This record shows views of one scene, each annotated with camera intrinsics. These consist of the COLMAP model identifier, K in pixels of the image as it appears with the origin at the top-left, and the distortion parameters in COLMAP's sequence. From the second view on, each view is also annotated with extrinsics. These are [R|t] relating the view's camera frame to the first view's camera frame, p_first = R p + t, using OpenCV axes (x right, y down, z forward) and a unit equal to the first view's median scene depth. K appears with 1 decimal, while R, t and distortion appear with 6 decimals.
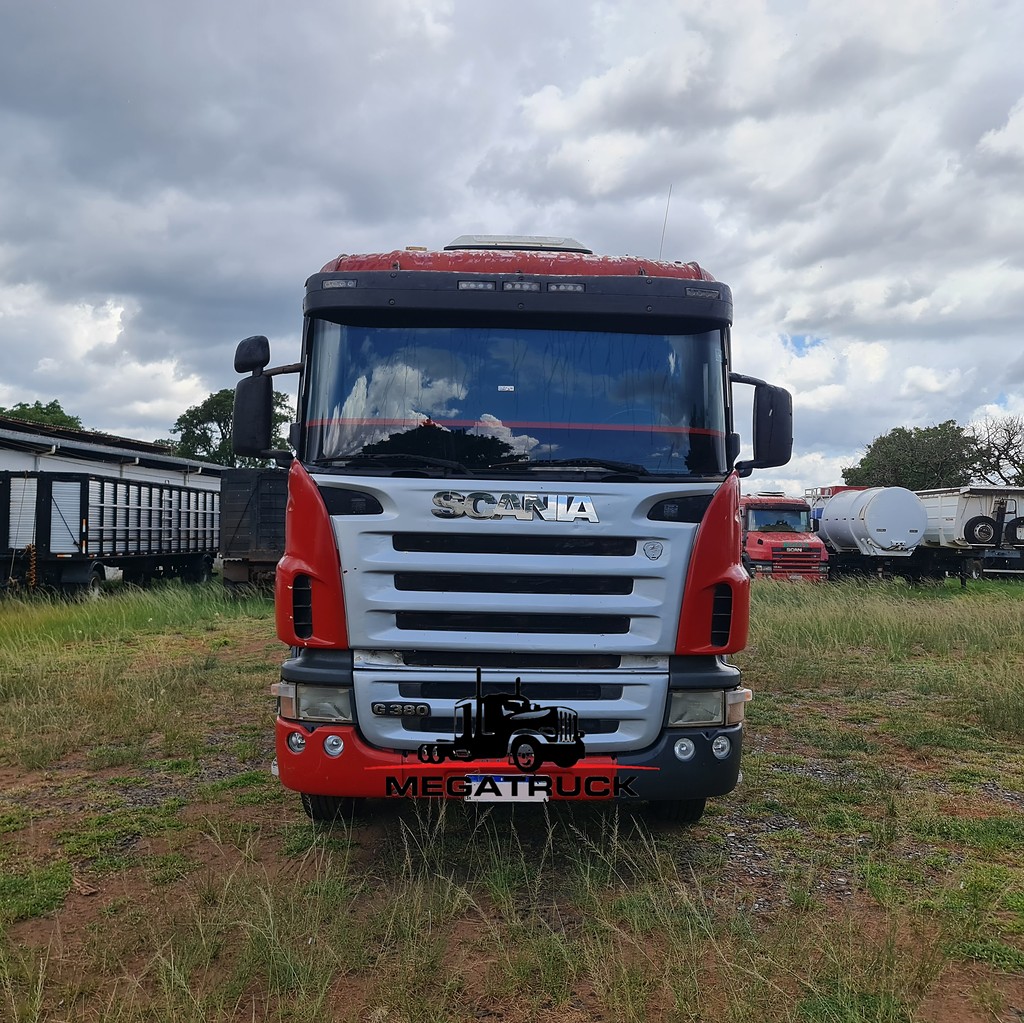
lens RADIAL K [[1012.2, 0, 514.9], [0, 1012.2, 514.5], [0, 0, 1]] dist [0.089161, -0.086123]
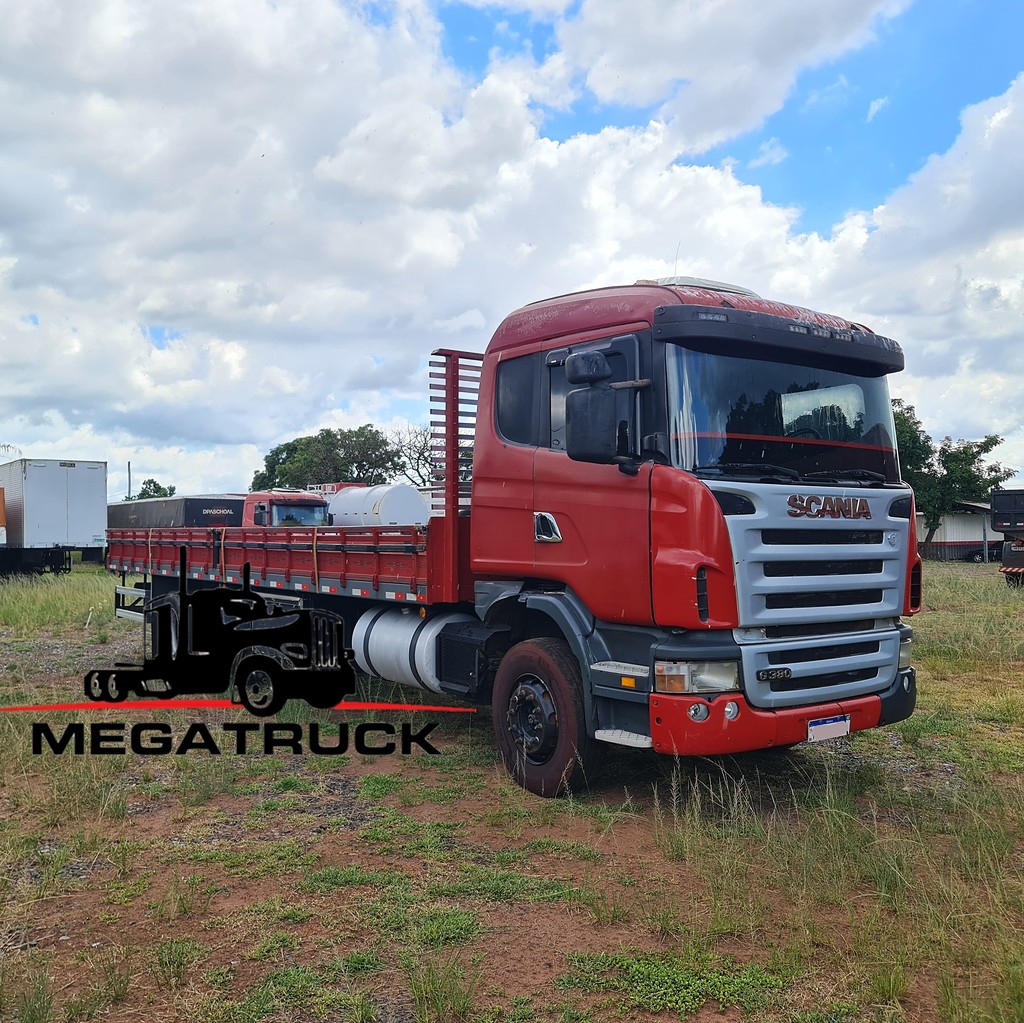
lens RADIAL K [[1012.2, 0, 514.9], [0, 1012.2, 514.5], [0, 0, 1]] dist [0.089161, -0.086123]
pose [[0.816636, -0.011244, 0.577043, -0.080190], [0.008447, 0.999936, 0.007530, -0.000845], [-0.577091, -0.001274, 0.816679, 0.013873]]
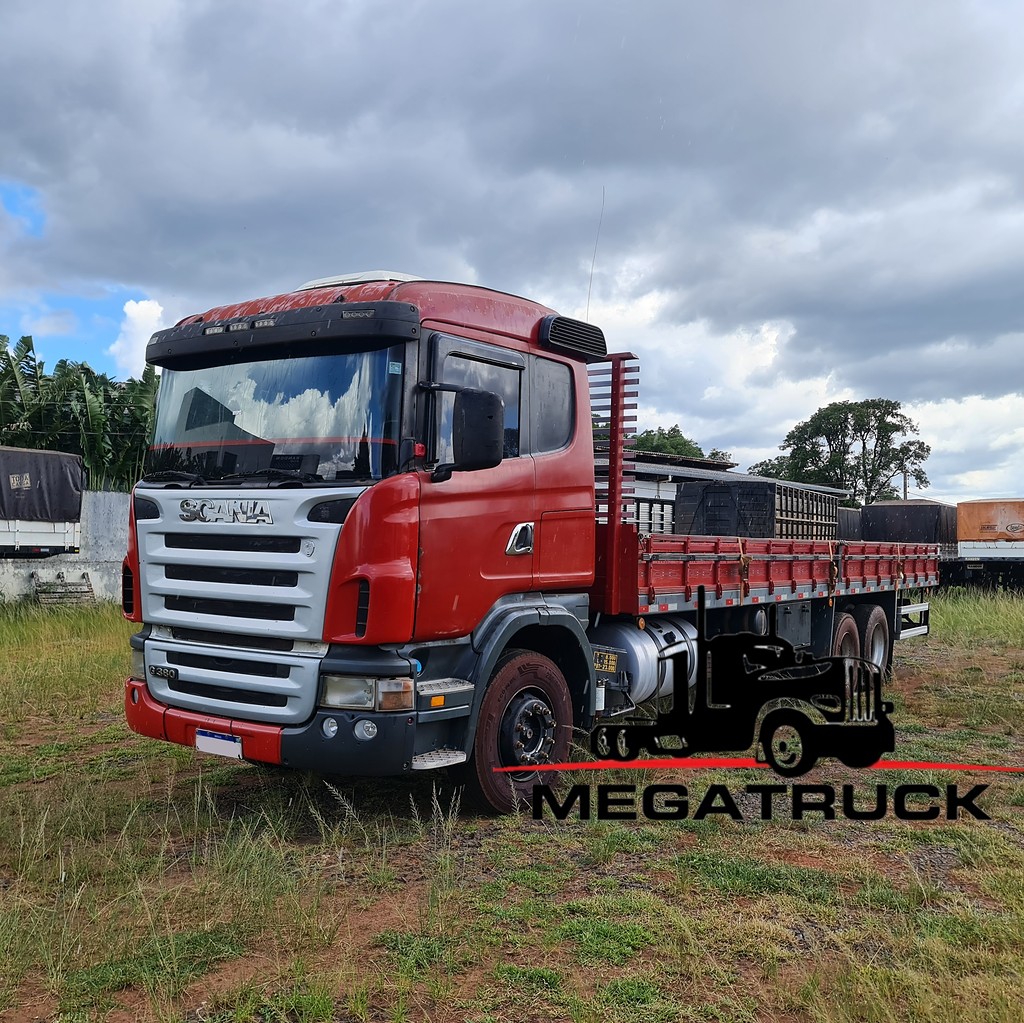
lens RADIAL K [[1012.2, 0, 514.9], [0, 1012.2, 514.5], [0, 0, 1]] dist [0.089161, -0.086123]
pose [[0.805688, -0.013340, -0.592190, 0.075434], [0.004893, 0.999862, -0.015867, 0.001308], [0.592320, 0.009886, 0.805642, 0.017270]]
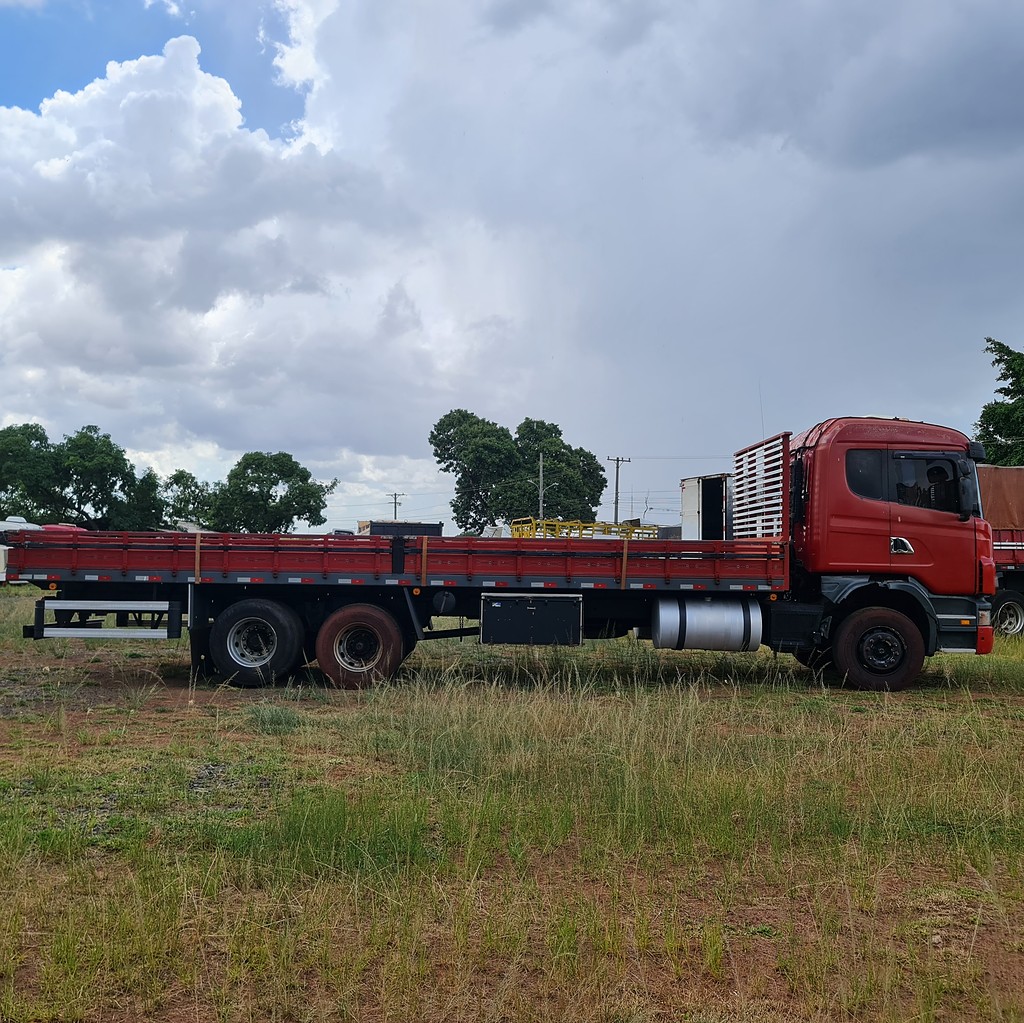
lens RADIAL K [[1012.2, 0, 514.9], [0, 1012.2, 514.5], [0, 0, 1]] dist [0.089161, -0.086123]
pose [[-0.025398, 0.029074, 0.999255, -0.538158], [-0.031947, 0.999043, -0.029879, 0.014485], [-0.999167, -0.032682, -0.024445, 0.578984]]
